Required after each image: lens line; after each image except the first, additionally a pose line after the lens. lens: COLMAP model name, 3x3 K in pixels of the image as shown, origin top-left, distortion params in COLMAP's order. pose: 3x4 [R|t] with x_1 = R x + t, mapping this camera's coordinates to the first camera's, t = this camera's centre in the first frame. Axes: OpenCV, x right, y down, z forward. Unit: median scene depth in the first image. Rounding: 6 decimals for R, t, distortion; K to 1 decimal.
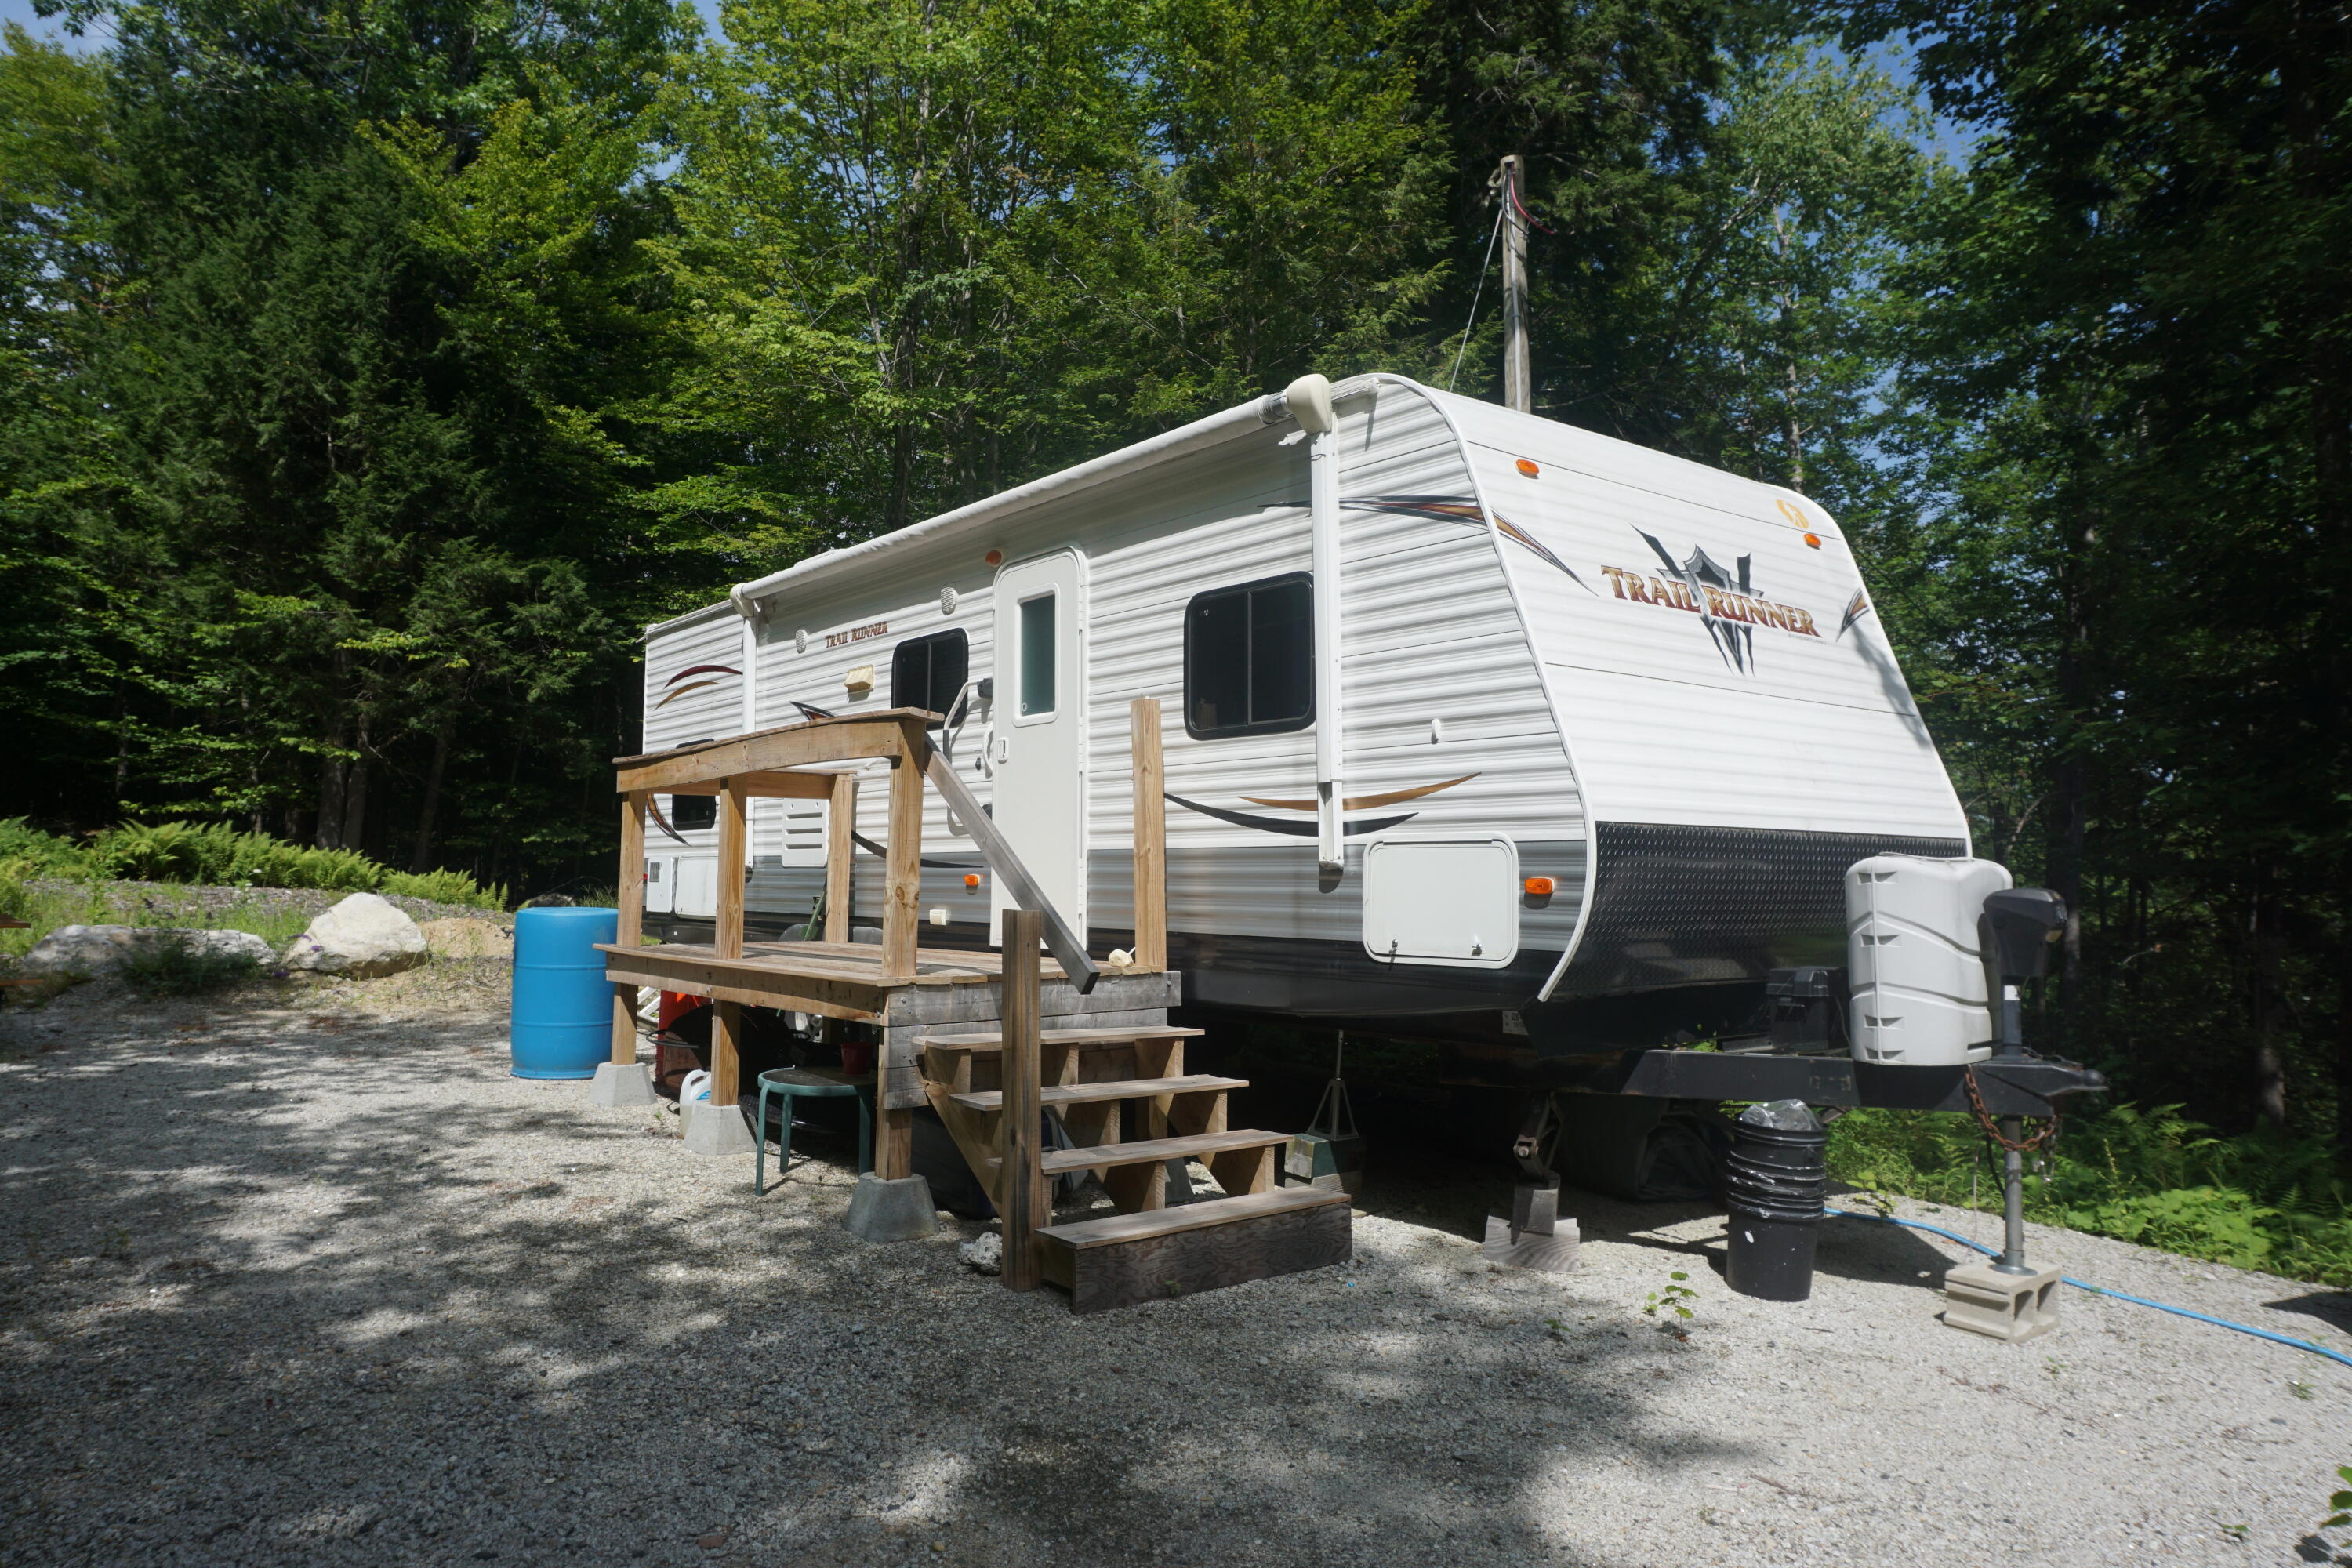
lens RADIAL K [[1590.2, 0, 1197.1], [0, 1590.2, 786.6], [0, 0, 1]] dist [-0.064599, 0.035864]
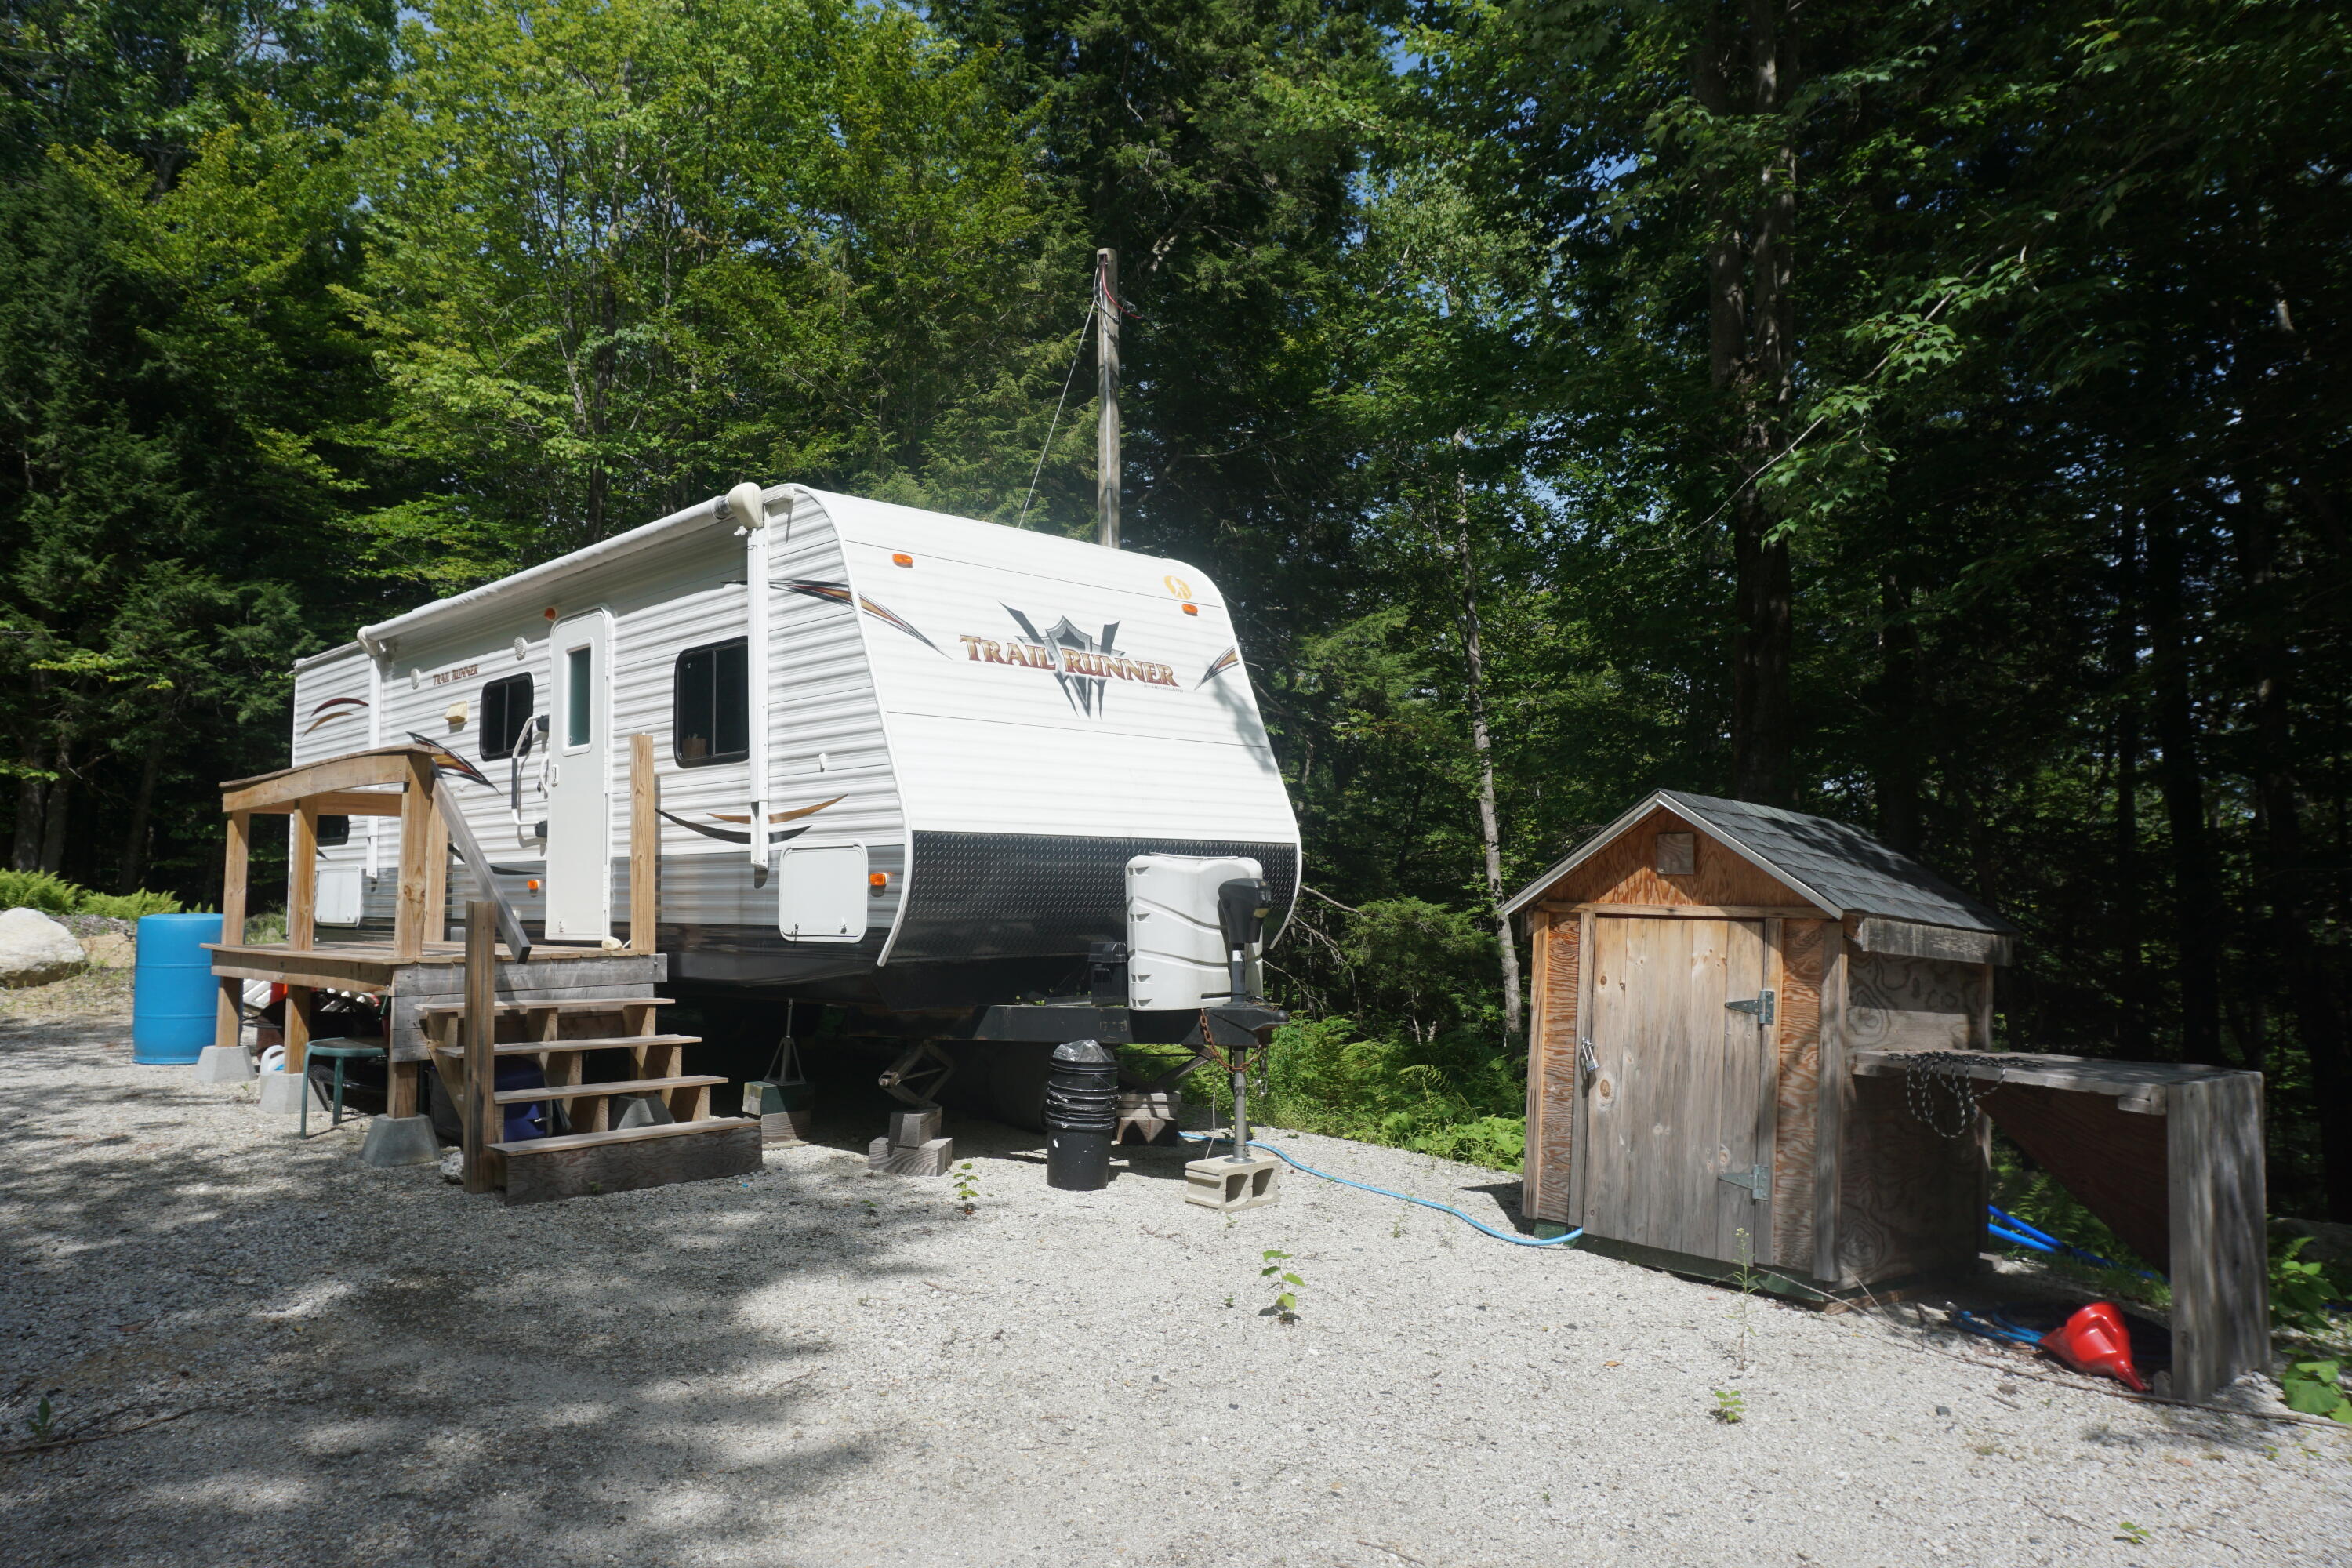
lens RADIAL K [[1584.2, 0, 1184.7], [0, 1584.2, 787.2], [0, 0, 1]] dist [-0.051257, 0.025005]
pose [[0.992791, -0.003025, 0.119820, 0.238785], [0.004269, 0.999940, -0.010130, -0.000113], [-0.119782, 0.010568, 0.992744, -0.268097]]
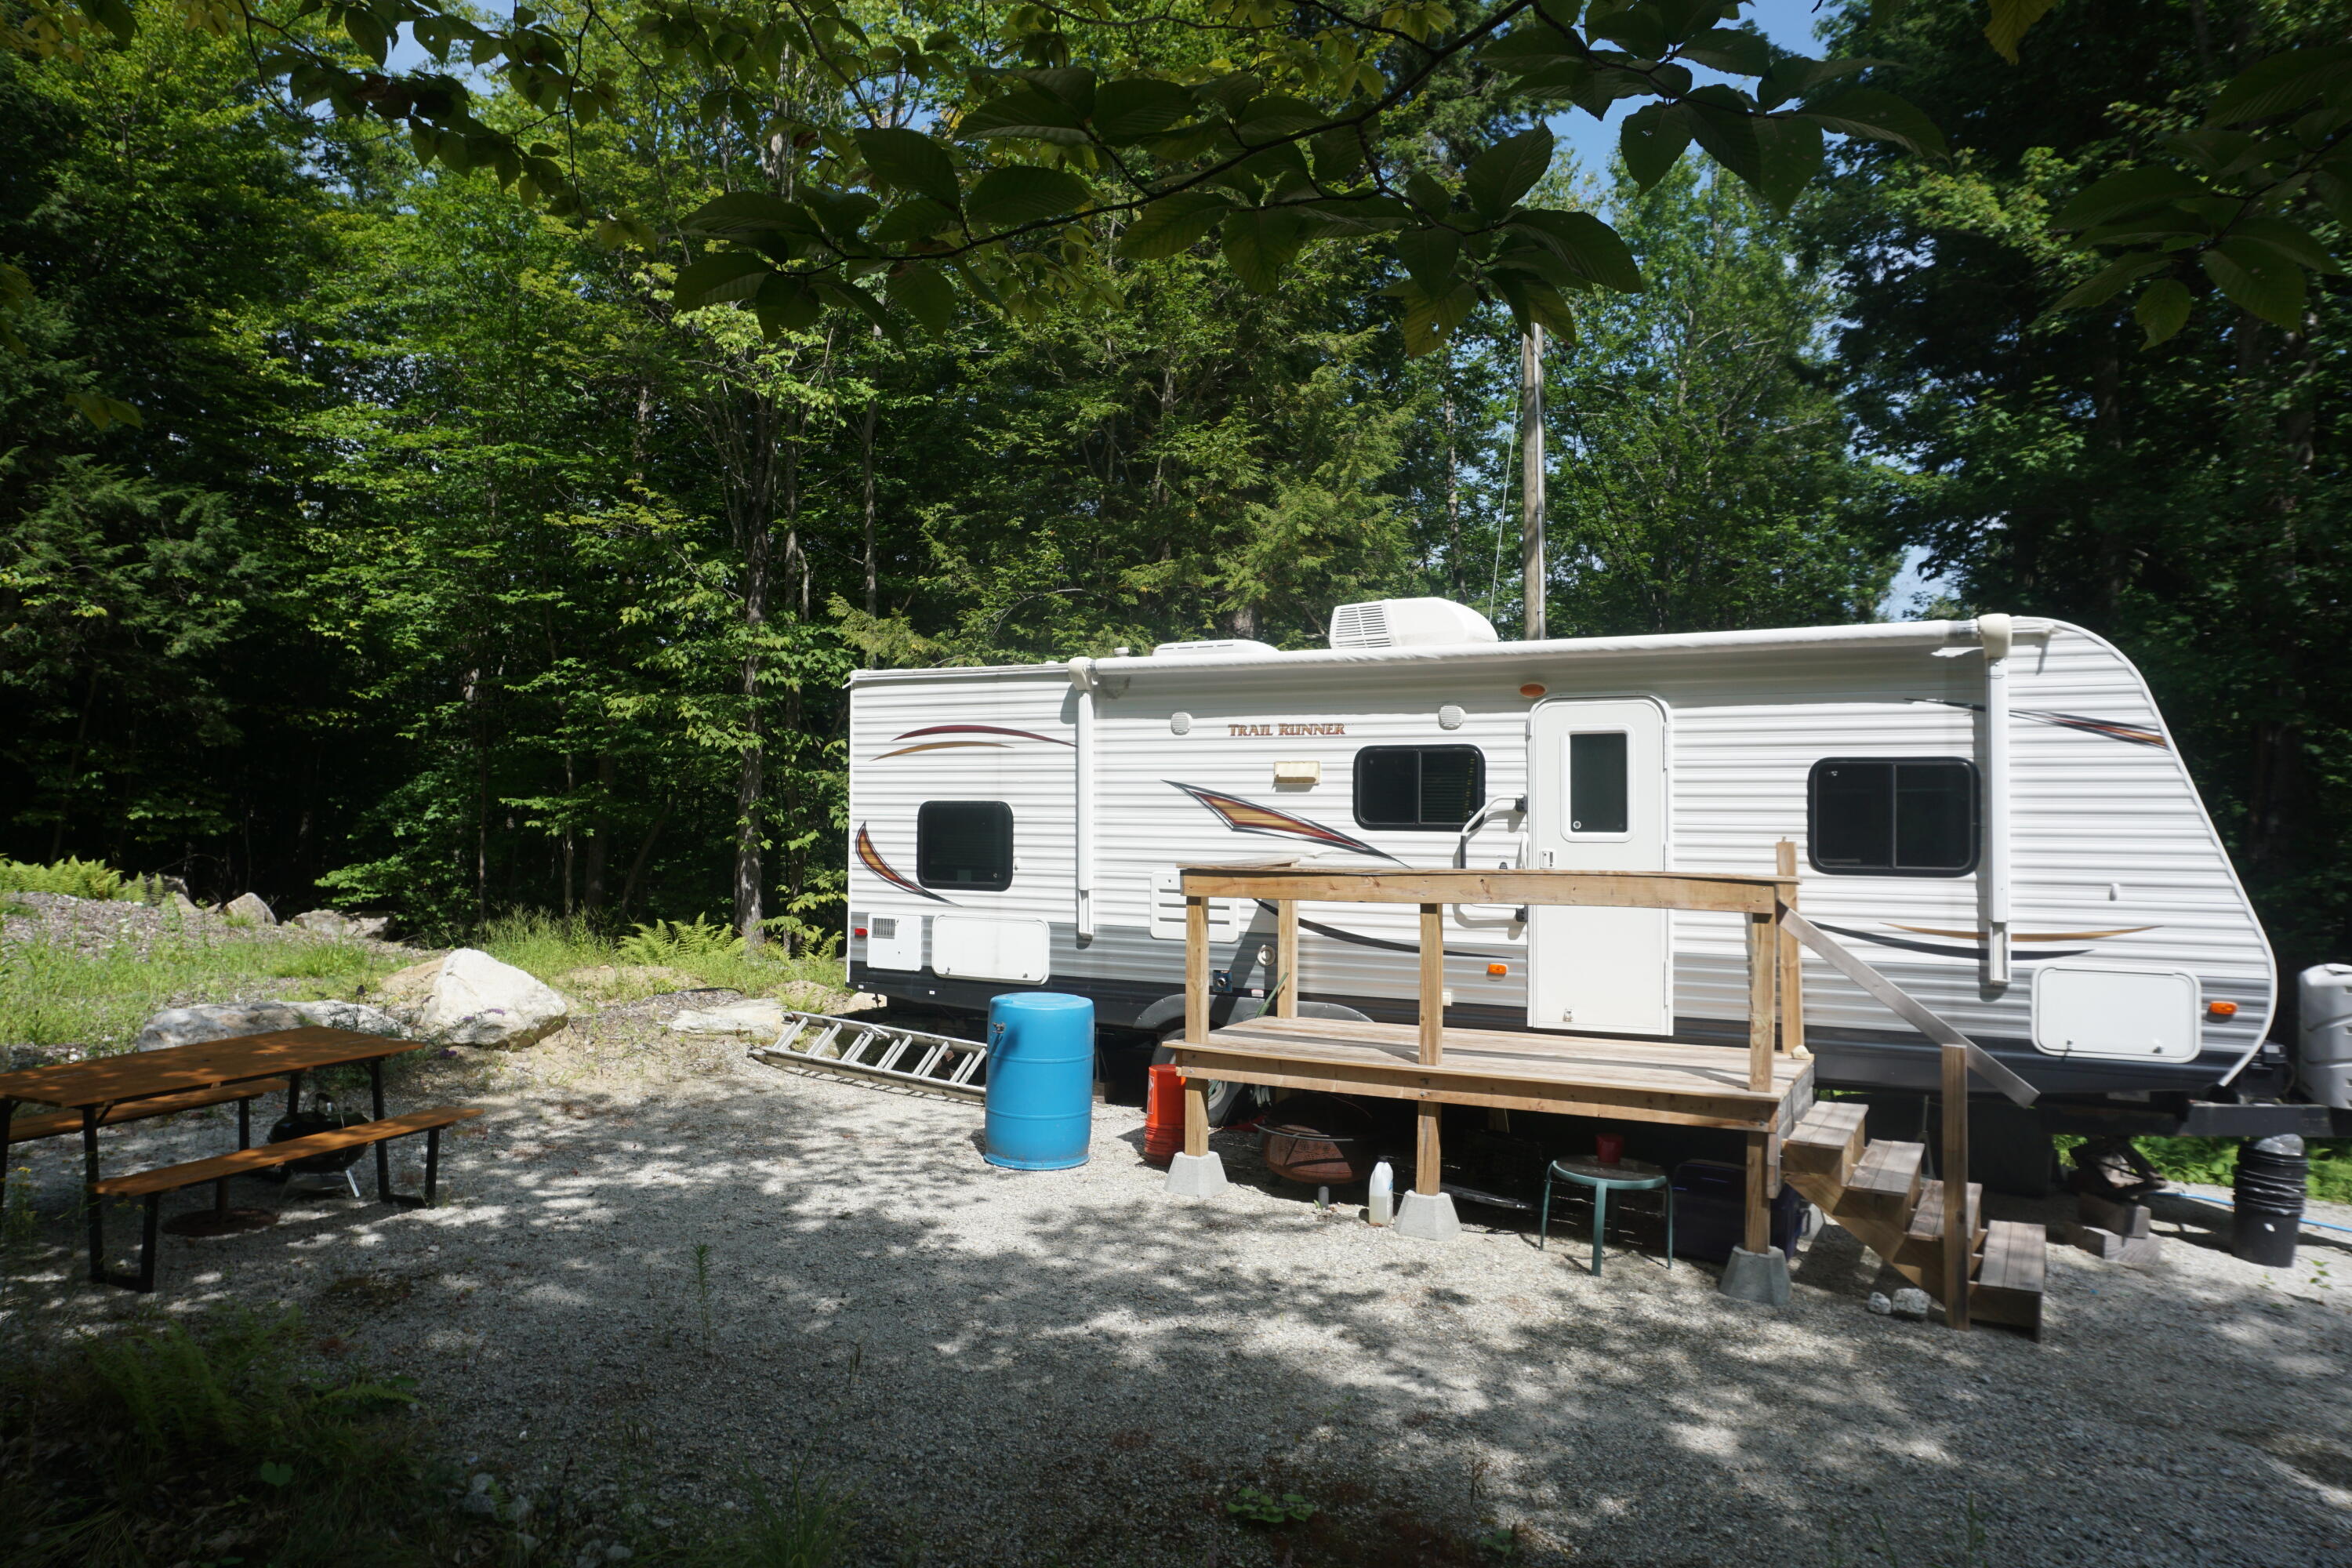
lens RADIAL K [[1612.5, 0, 1186.2], [0, 1612.5, 790.1], [0, 0, 1]] dist [-0.076711, 0.038458]
pose [[0.927107, 0.007350, 0.374724, -0.927711], [-0.025819, 0.998685, 0.044292, -0.136316], [-0.373906, -0.050738, 0.926078, 0.020548]]
